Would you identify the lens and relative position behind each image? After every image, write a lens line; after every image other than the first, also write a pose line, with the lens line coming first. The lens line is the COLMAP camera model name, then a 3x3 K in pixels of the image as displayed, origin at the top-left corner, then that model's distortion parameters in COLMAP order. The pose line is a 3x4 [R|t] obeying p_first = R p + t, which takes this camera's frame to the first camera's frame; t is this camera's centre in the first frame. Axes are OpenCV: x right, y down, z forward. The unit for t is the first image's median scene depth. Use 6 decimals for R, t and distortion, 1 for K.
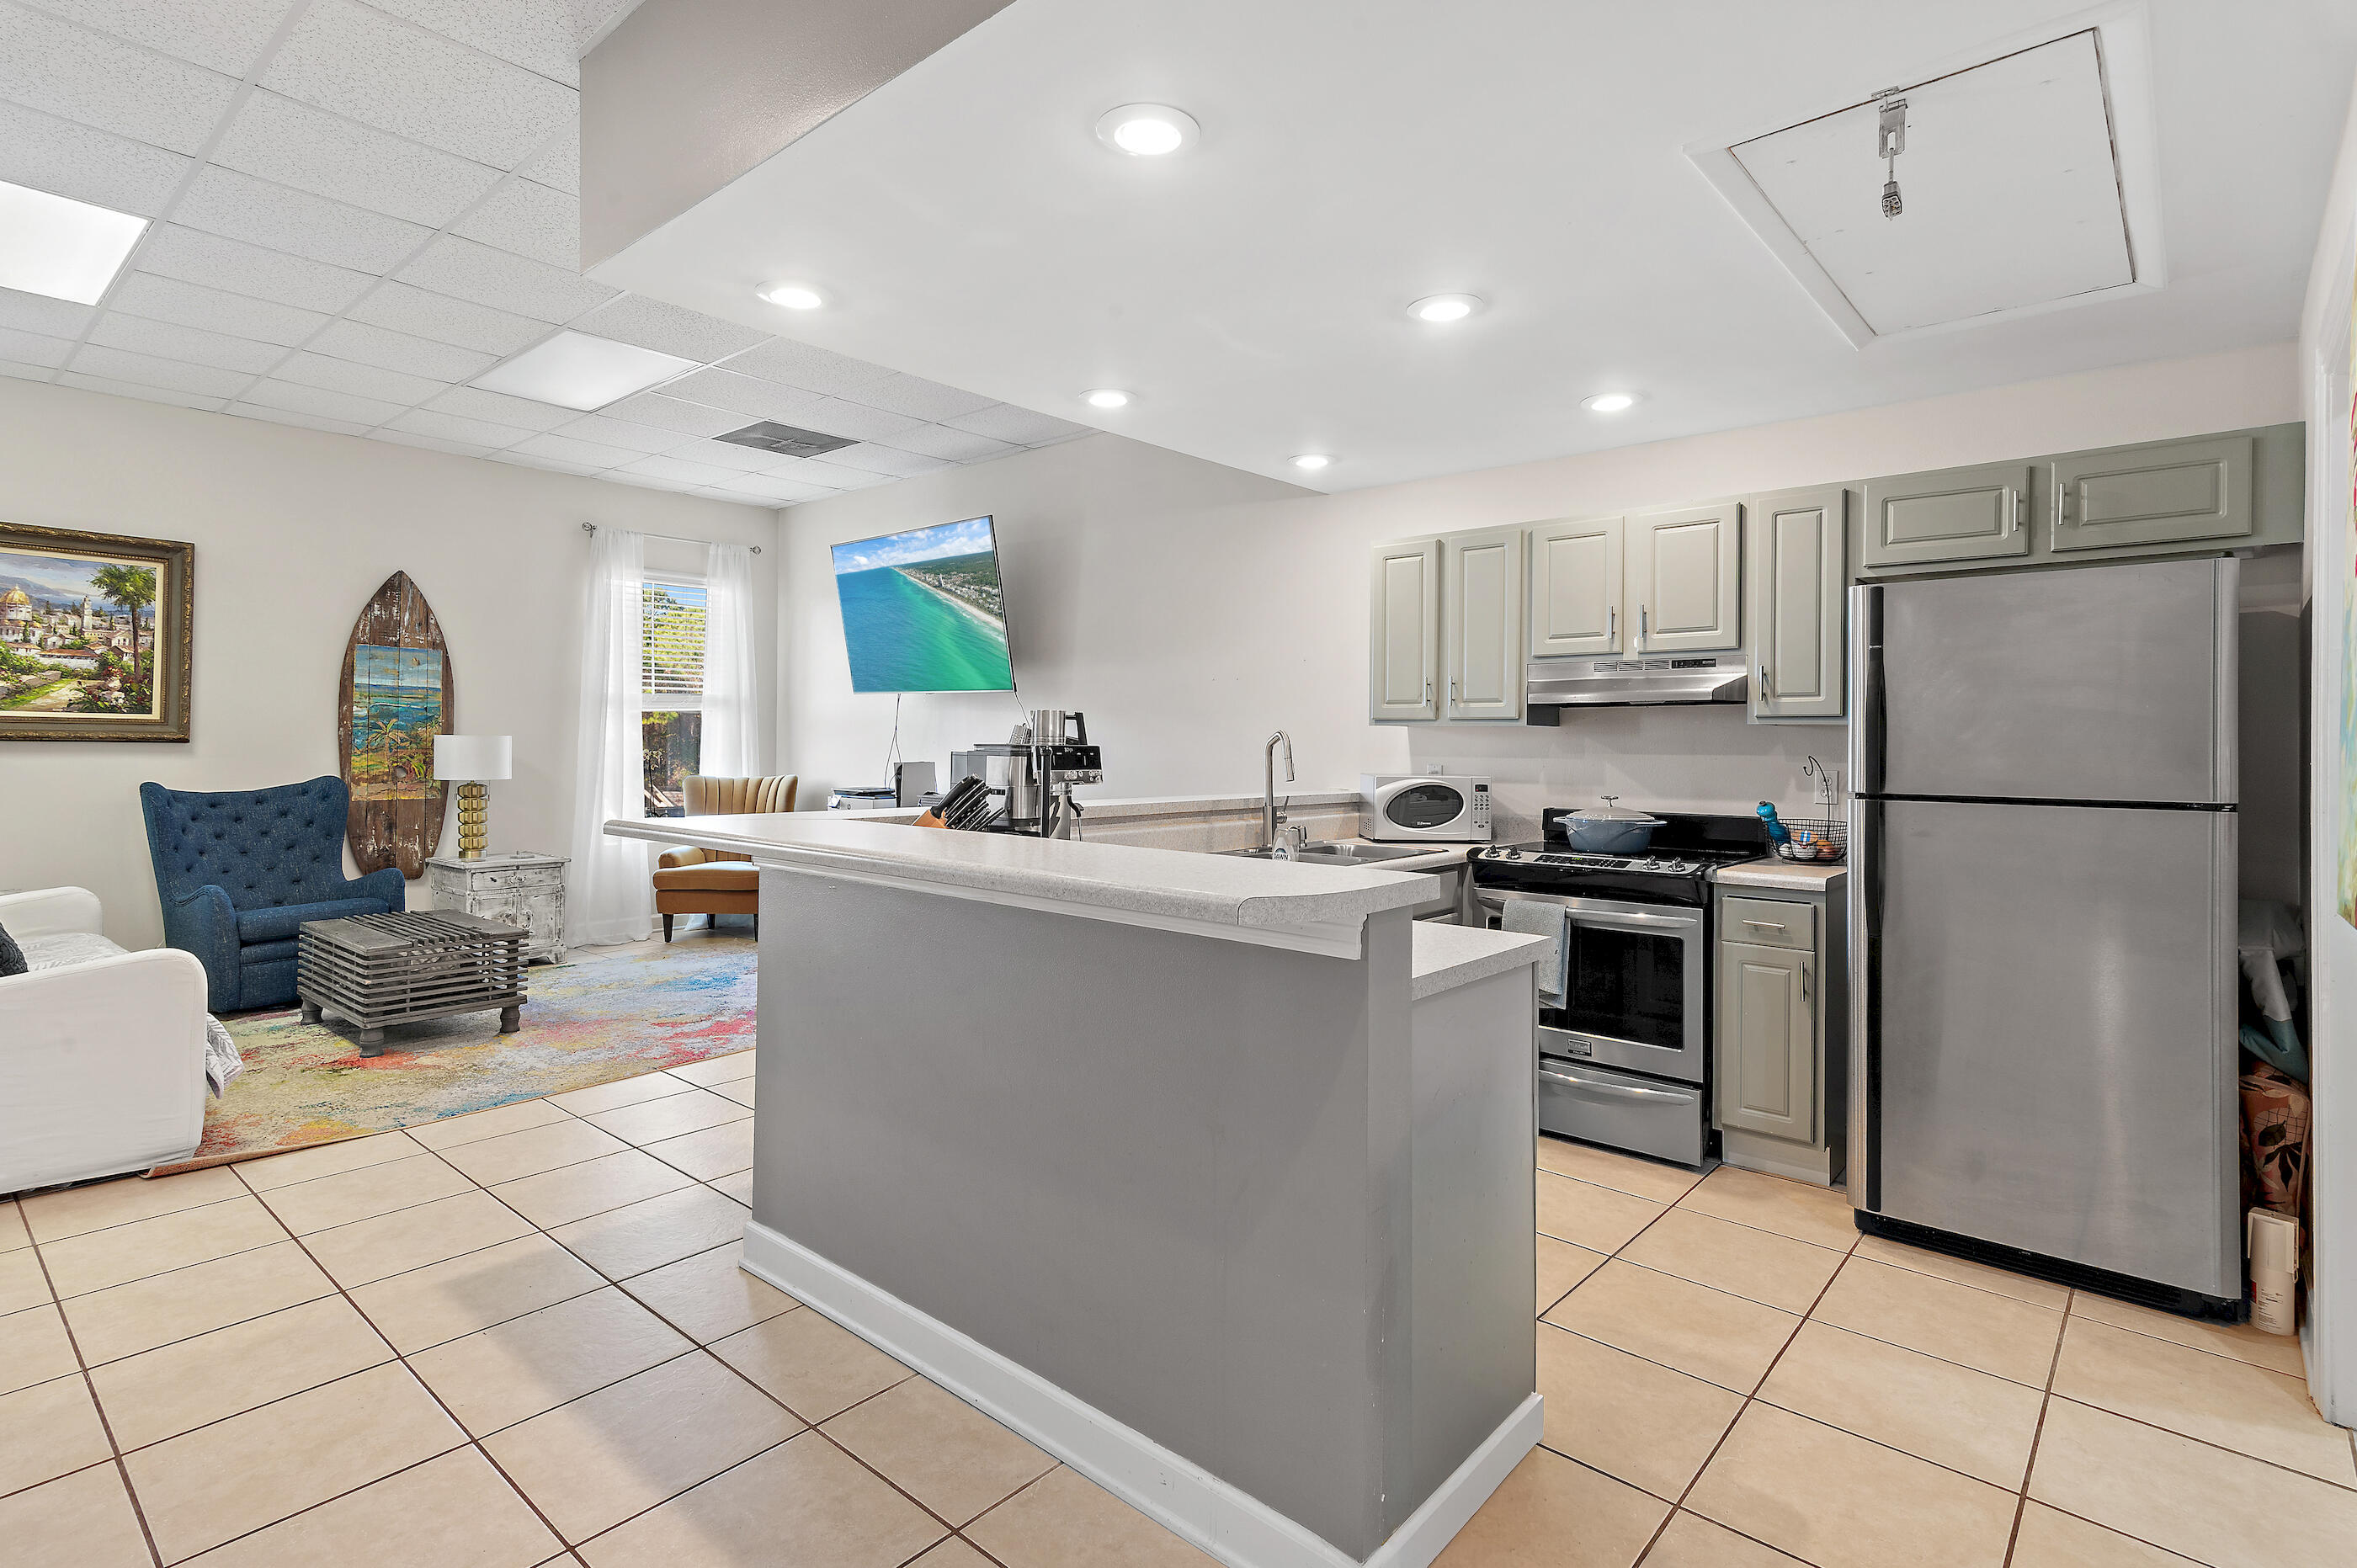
lens RADIAL K [[1160.1, 0, 1164.9], [0, 1160.1, 729.5], [0, 0, 1]] dist [0.019967, 0.000110]
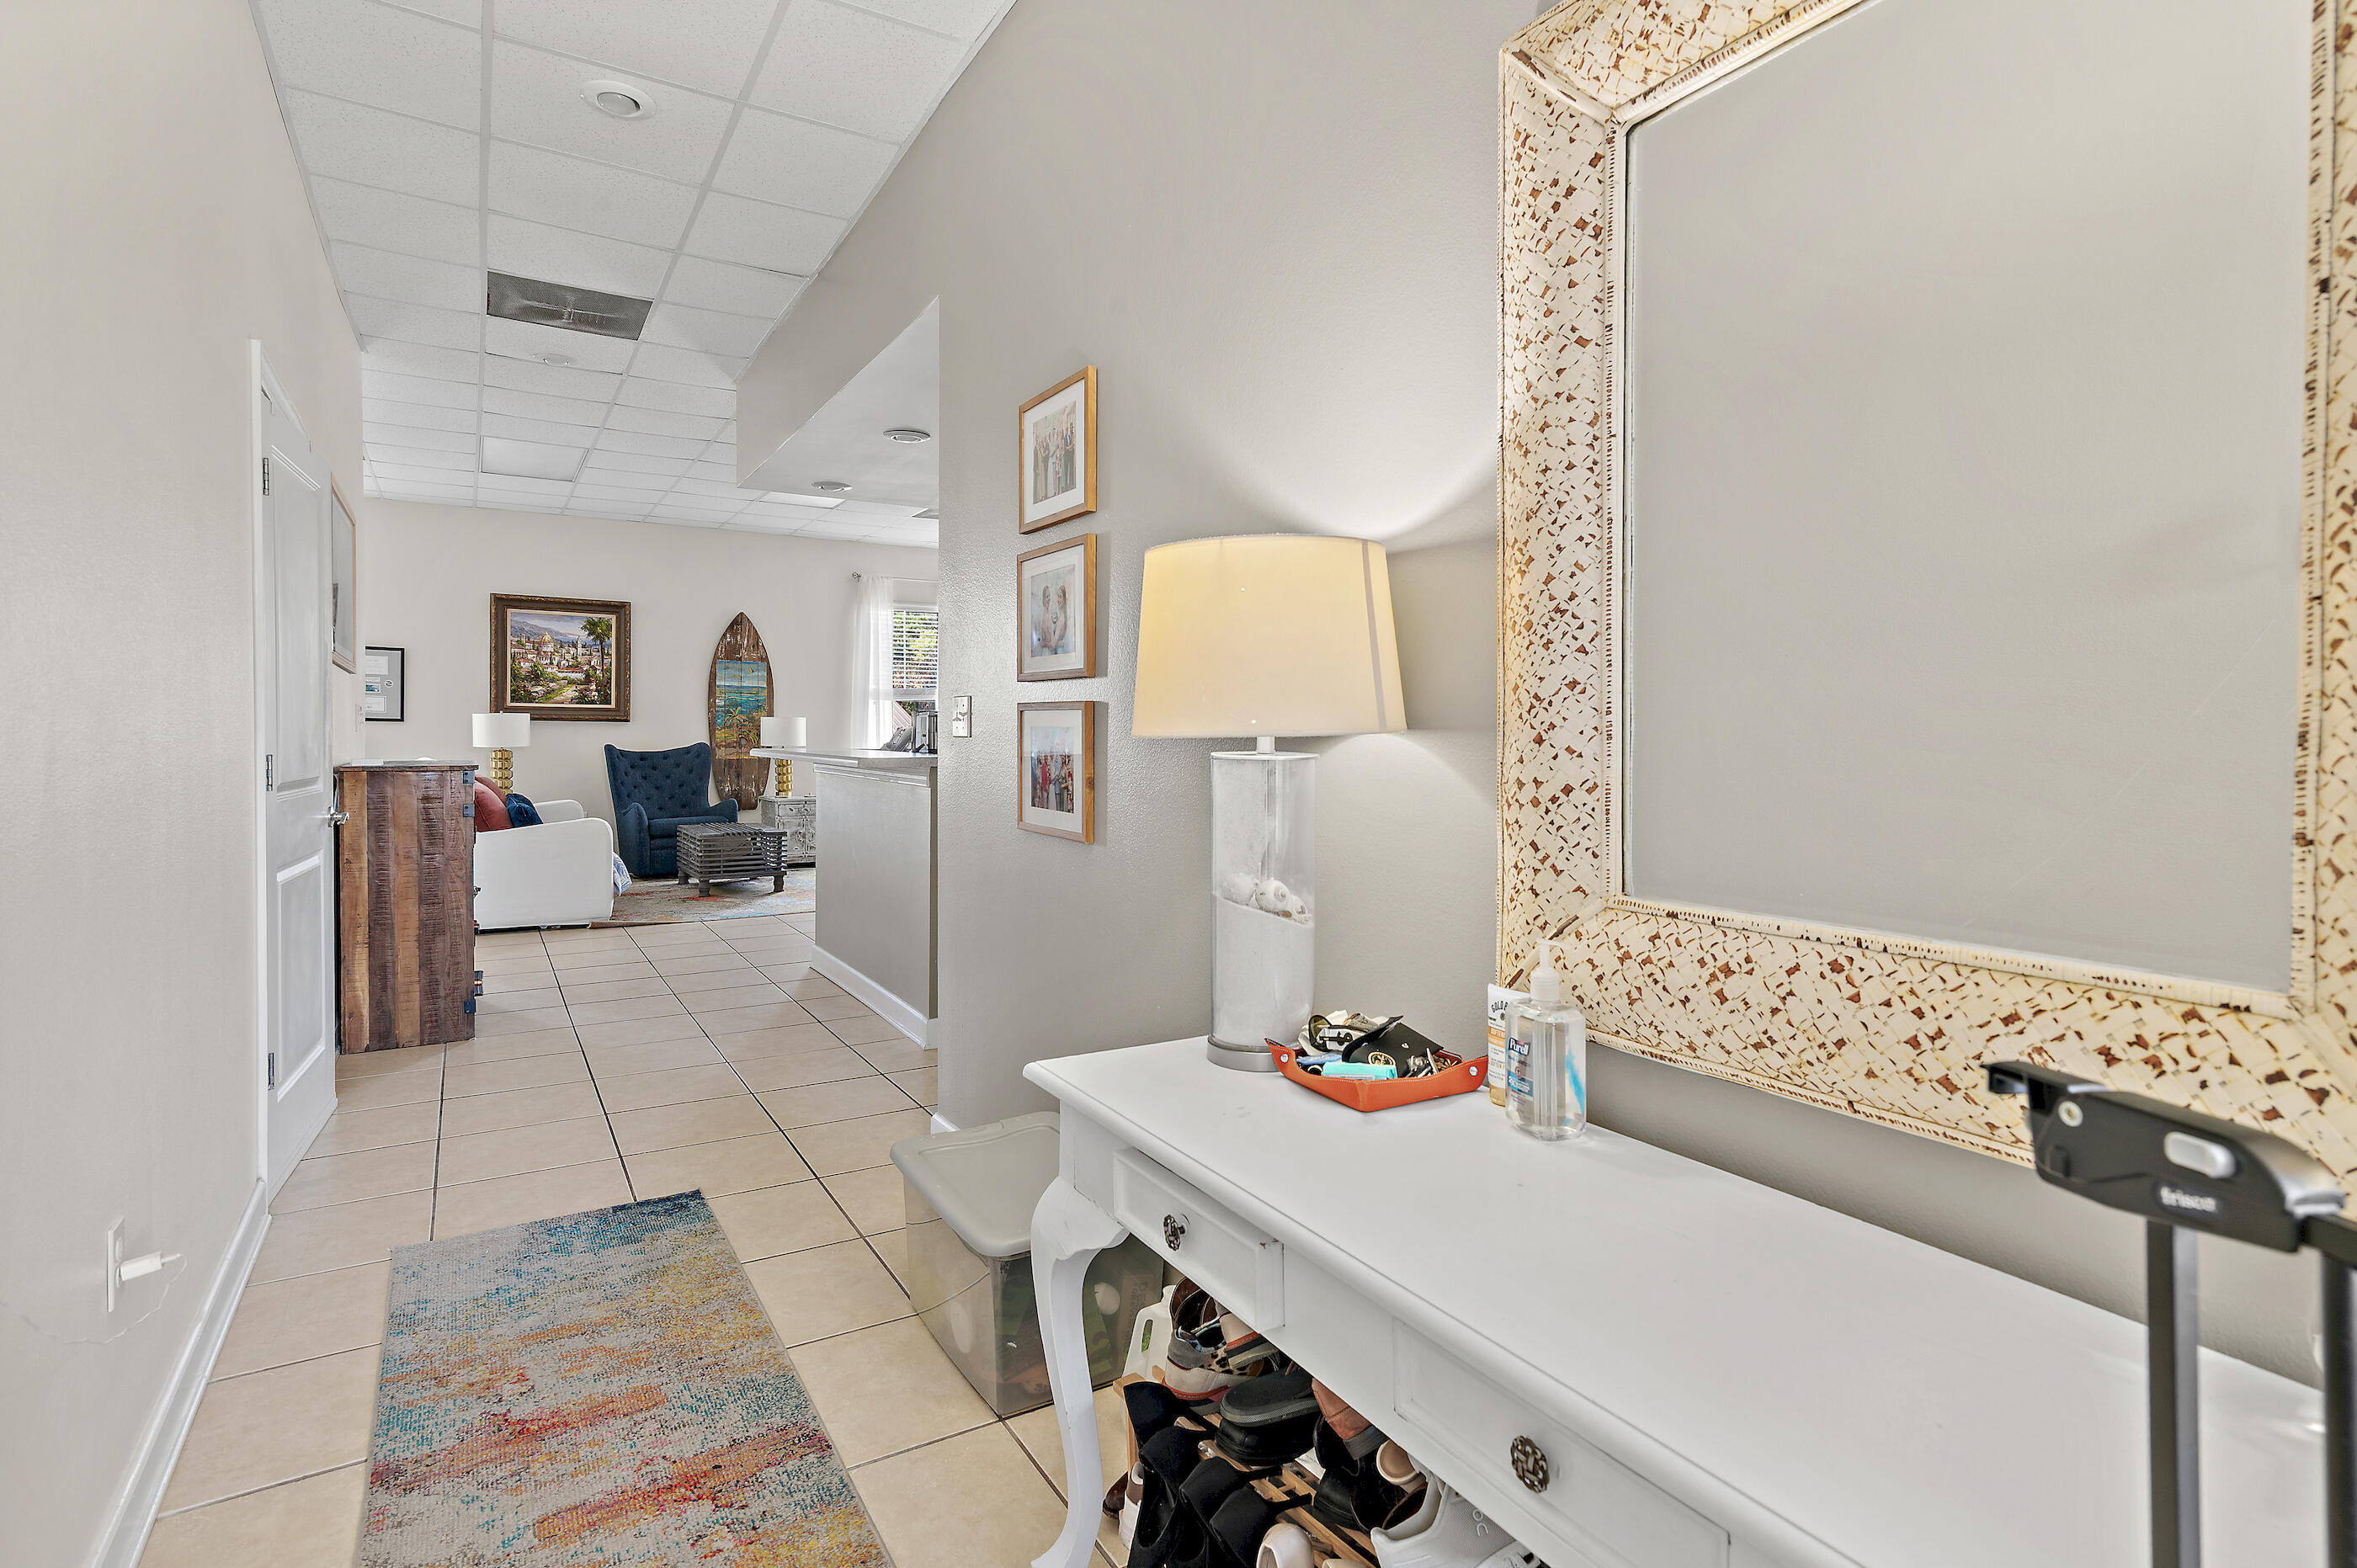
lens RADIAL K [[1164.5, 0, 1184.1], [0, 1164.5, 746.3], [0, 0, 1]] dist [0.003628, 0.000825]
pose [[0.956420, -0.002727, -0.291981, 0.410304], [0.007891, 0.999833, 0.016509, 0.025135], [0.291887, -0.018093, 0.956282, -0.357220]]
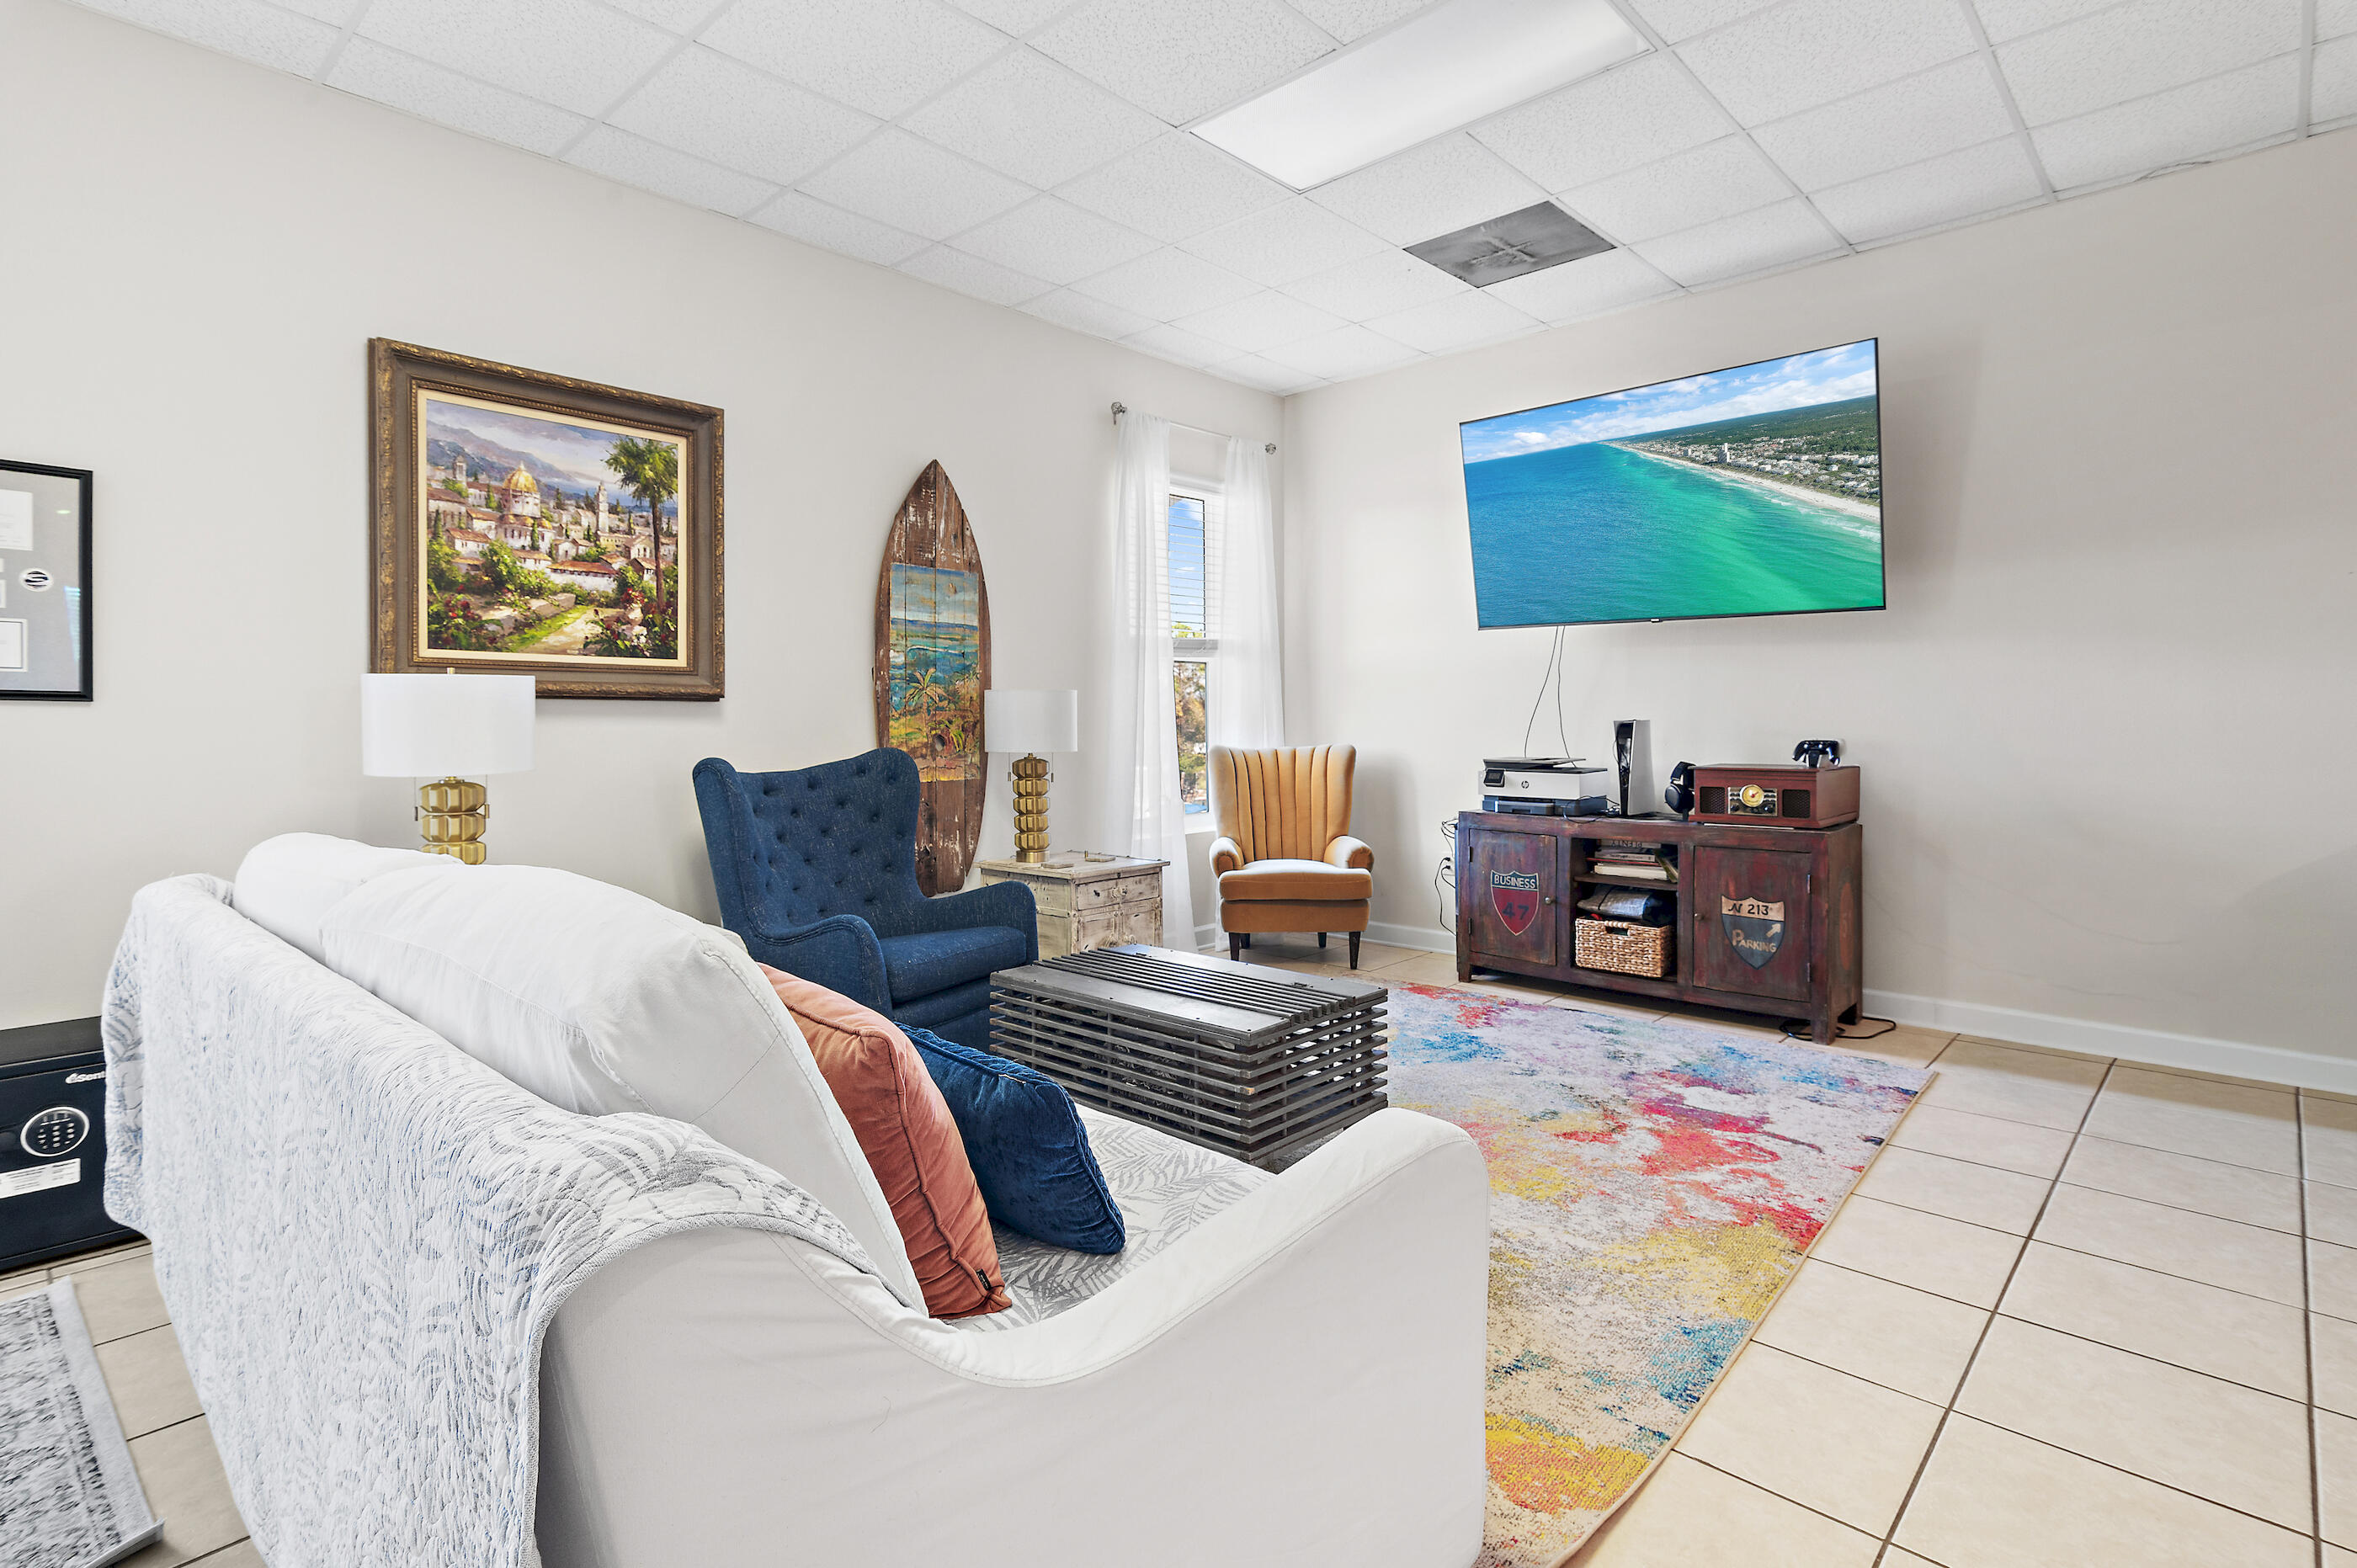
lens RADIAL K [[1160.1, 0, 1164.9], [0, 1160.1, 729.5], [0, 0, 1]] dist [0.019967, 0.000110]
pose [[0.999300, -0.011982, -0.035443, -0.550540], [0.012700, 0.999718, 0.020091, 0.017626], [0.035192, -0.020527, 0.999170, 0.331221]]
